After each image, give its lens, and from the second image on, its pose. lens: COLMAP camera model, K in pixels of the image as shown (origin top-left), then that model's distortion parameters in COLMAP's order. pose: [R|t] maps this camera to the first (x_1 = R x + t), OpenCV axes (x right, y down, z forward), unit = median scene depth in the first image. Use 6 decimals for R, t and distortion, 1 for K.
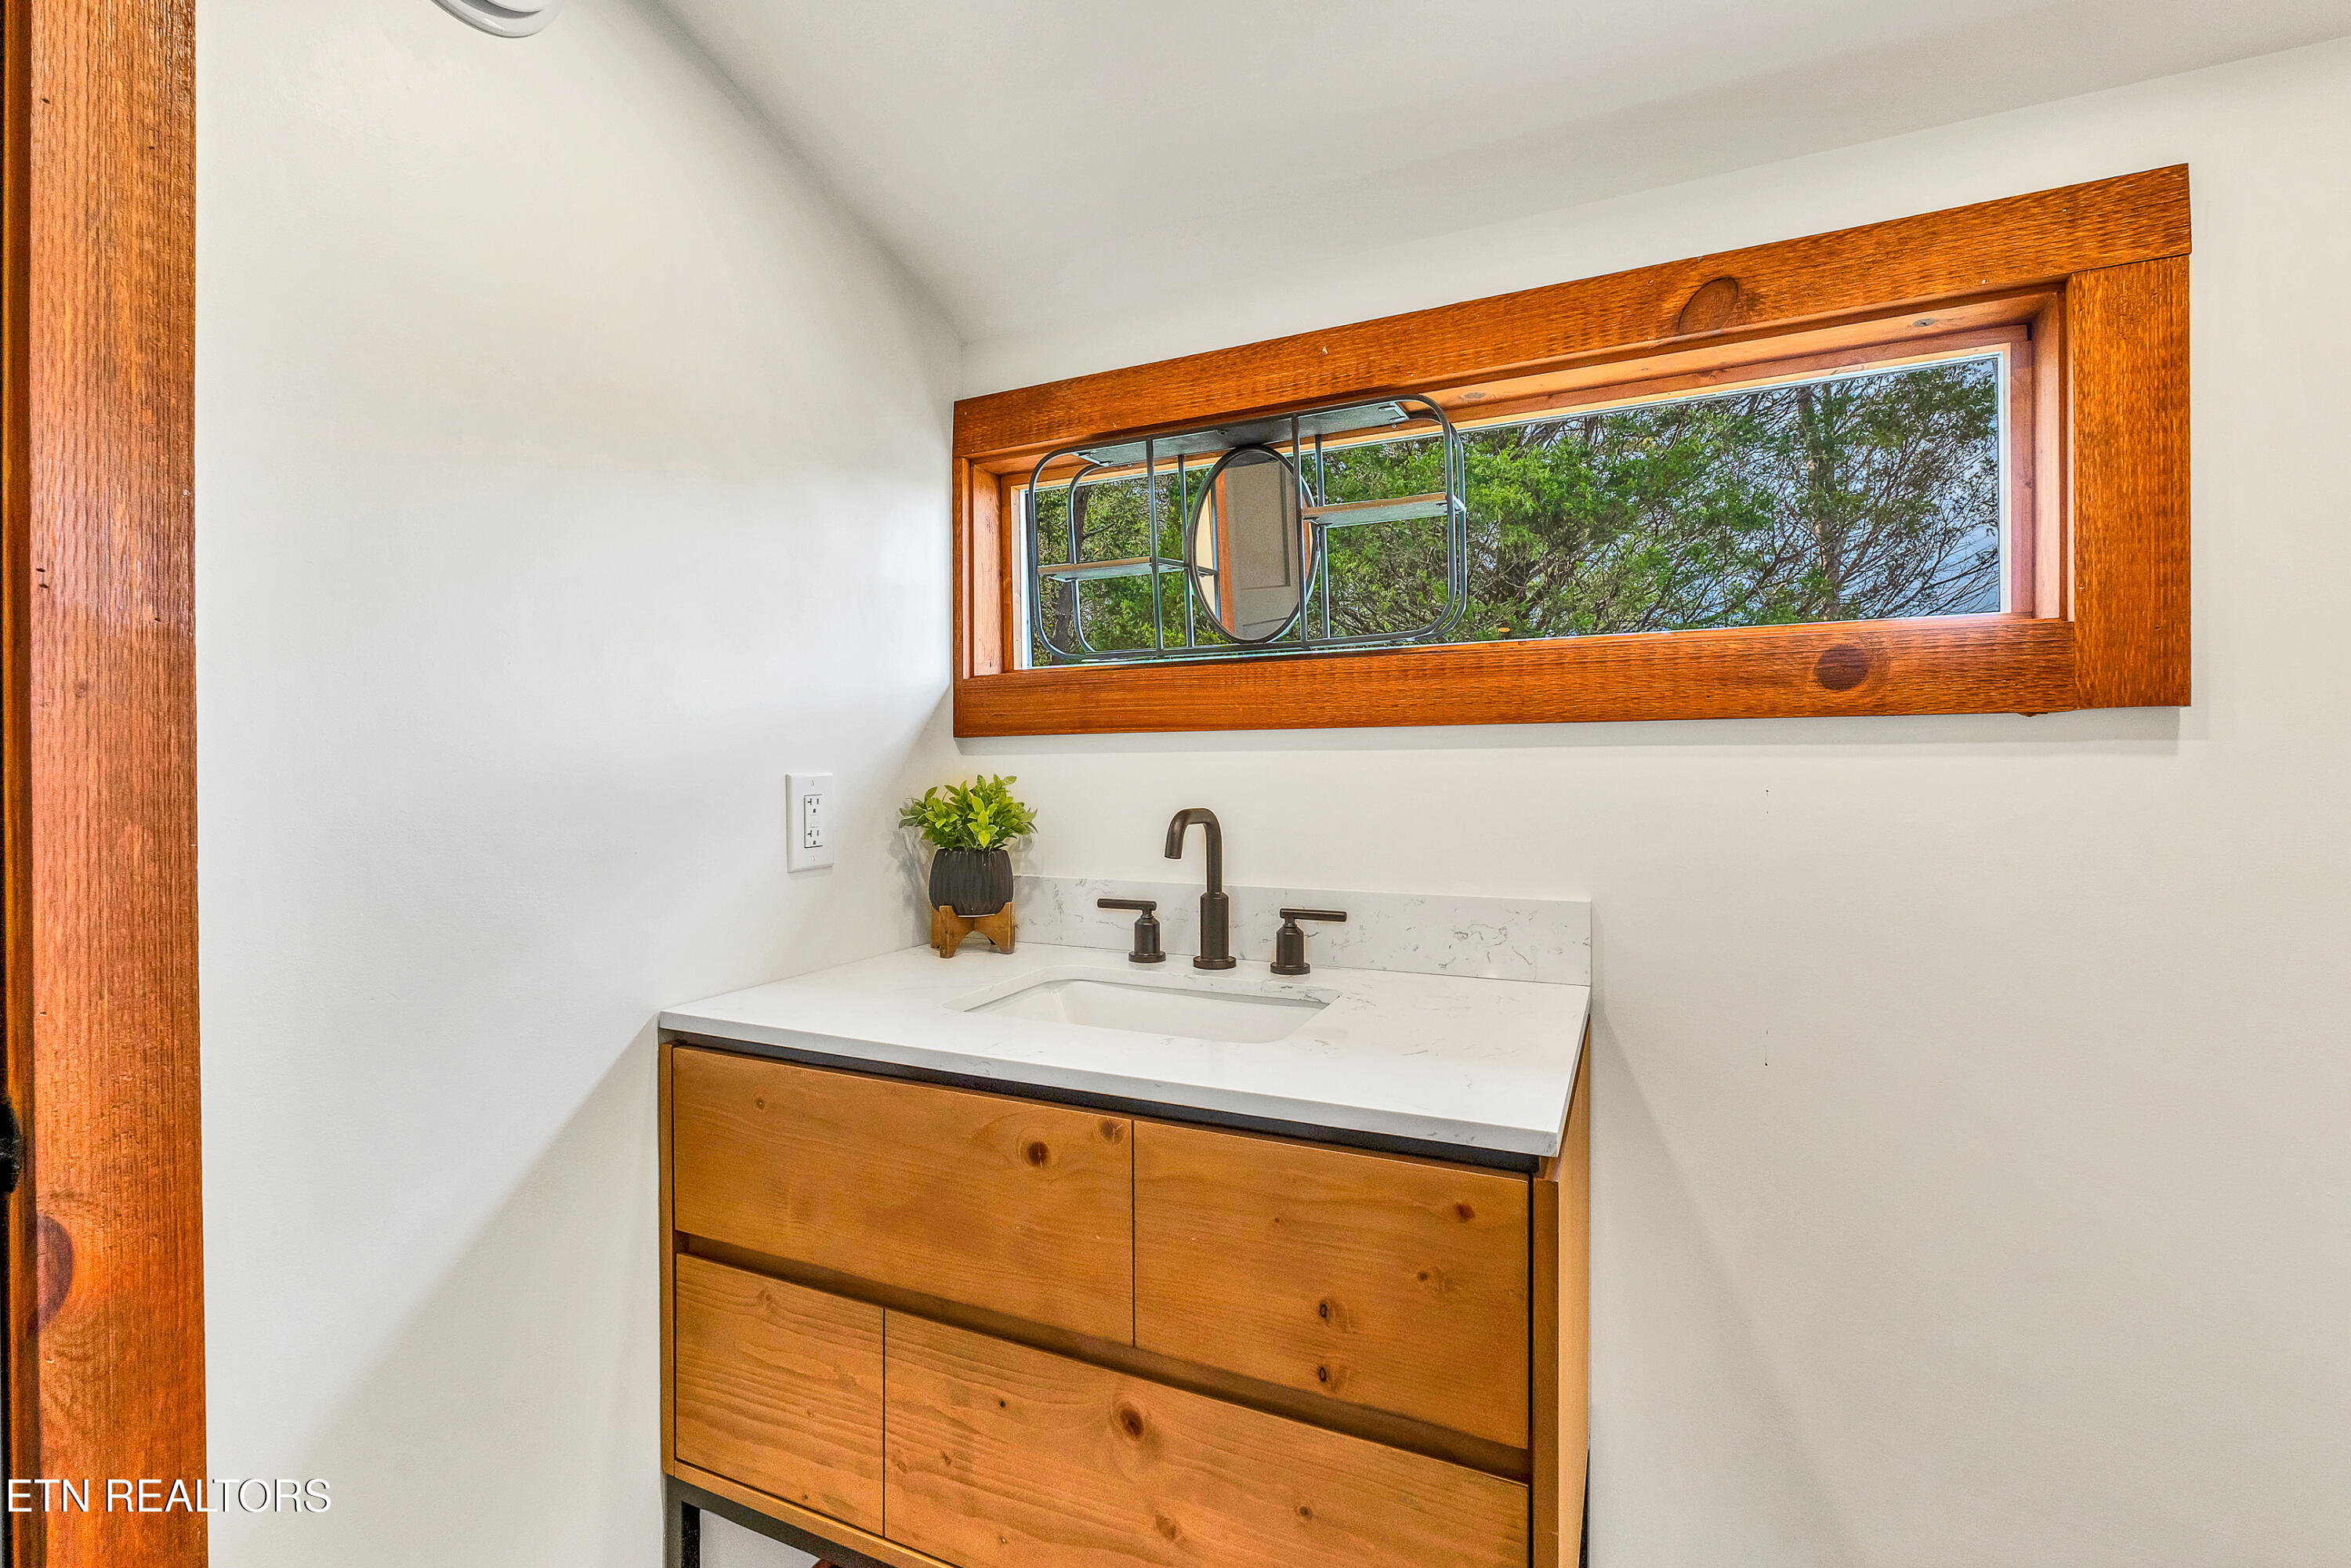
lens RADIAL K [[1044.2, 0, 1178.4], [0, 1044.2, 774.3], [0, 0, 1]] dist [-0.008226, -0.000575]
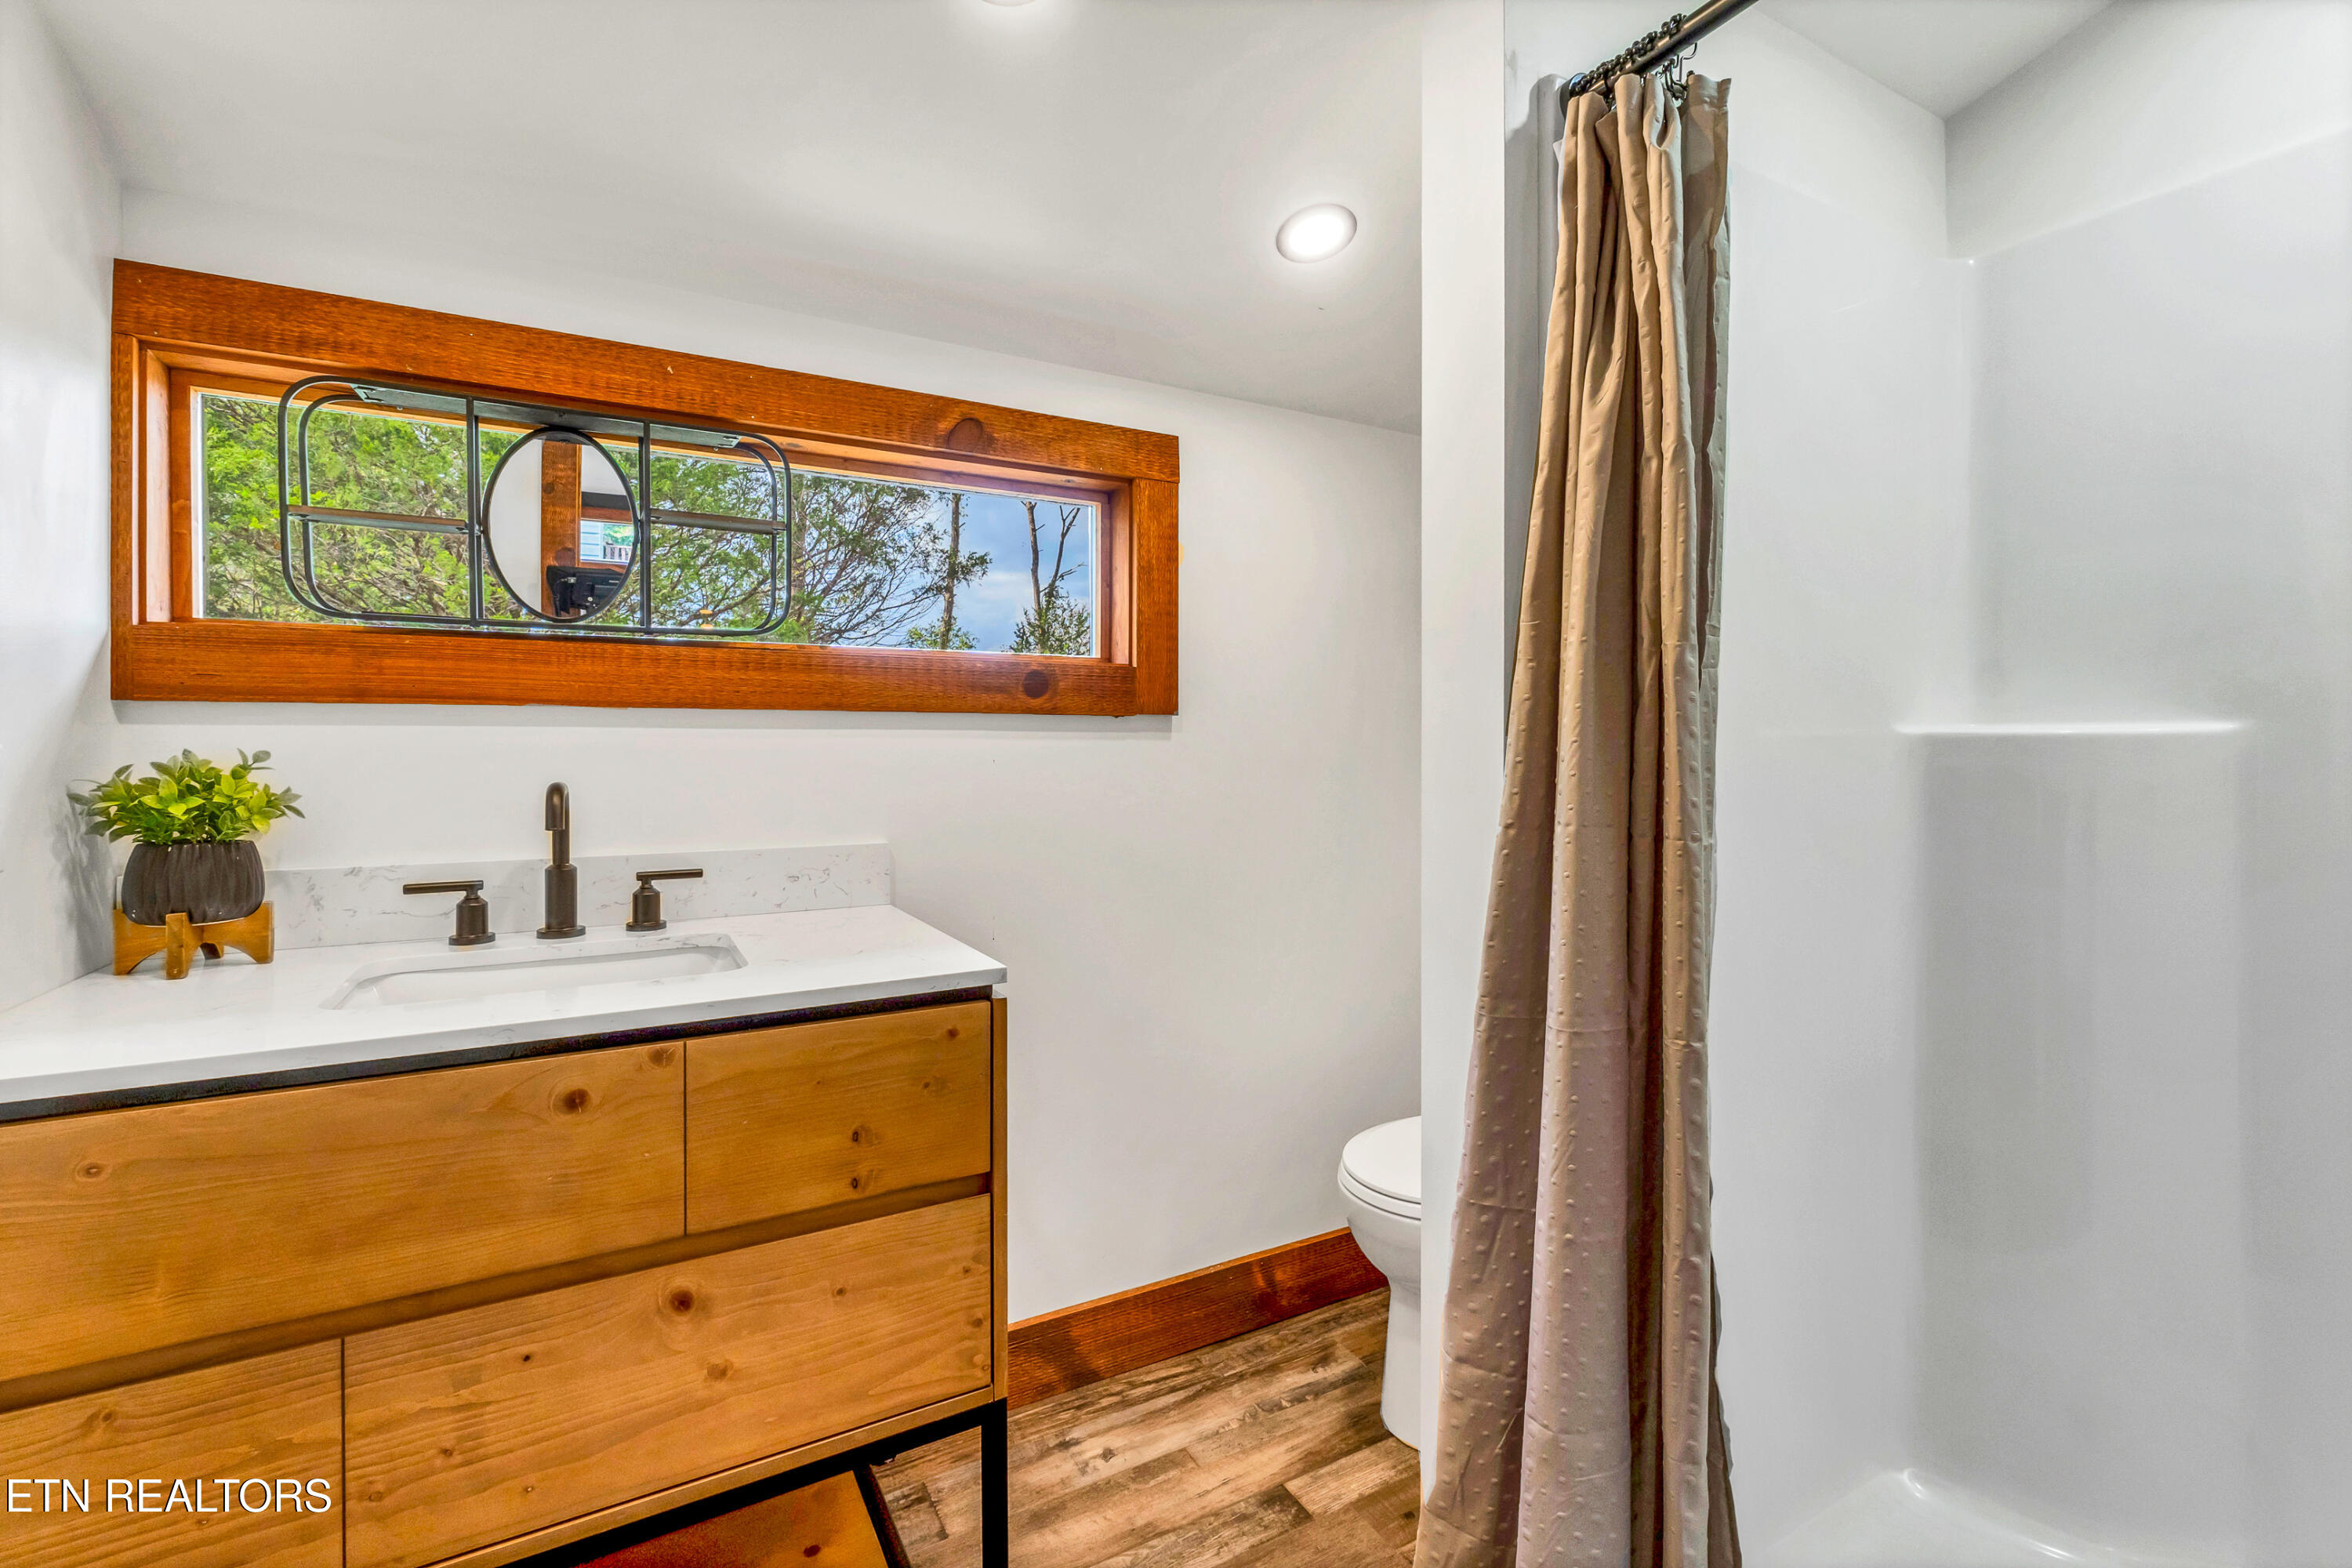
lens RADIAL K [[1044.7, 0, 1165.2], [0, 1044.7, 774.0], [0, 0, 1]] dist [-0.008226, -0.000575]
pose [[0.566710, -0.014415, 0.823791, -0.524037], [0.002173, 0.999870, 0.016001, 0.010493], [-0.823915, -0.007278, 0.566667, -0.078478]]
